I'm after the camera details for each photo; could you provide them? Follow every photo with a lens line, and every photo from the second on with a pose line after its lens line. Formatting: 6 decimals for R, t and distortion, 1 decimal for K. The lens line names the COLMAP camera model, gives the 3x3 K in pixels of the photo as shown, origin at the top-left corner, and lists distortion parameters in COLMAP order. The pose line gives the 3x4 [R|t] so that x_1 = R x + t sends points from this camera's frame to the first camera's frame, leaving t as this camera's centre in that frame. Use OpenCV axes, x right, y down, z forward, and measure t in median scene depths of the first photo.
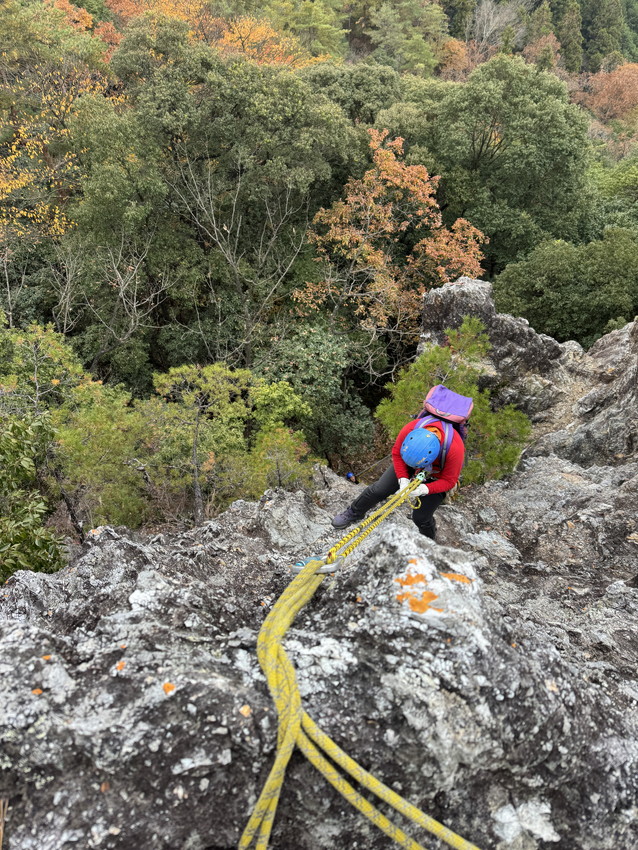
lens RADIAL K [[623.9, 0, 319.0], [0, 623.9, 425.0], [0, 0, 1]] dist [0.067527, -0.086750]
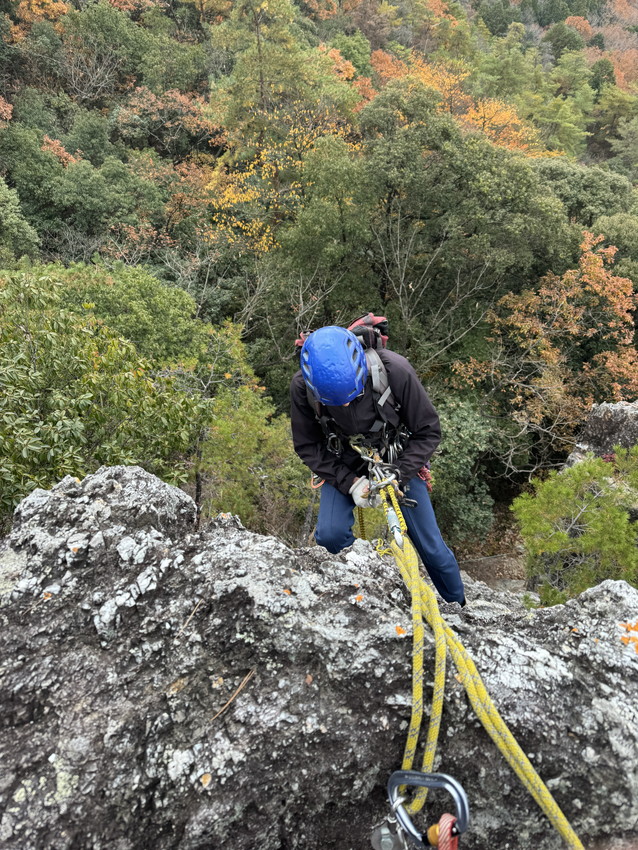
lens RADIAL K [[623.9, 0, 319.0], [0, 623.9, 425.0], [0, 0, 1]] dist [0.067527, -0.086750]
pose [[0.924528, 0.318136, -0.209848, -0.253898], [-0.334629, 0.941154, -0.047456, 0.169482], [0.182402, 0.114096, 0.976582, -0.182171]]
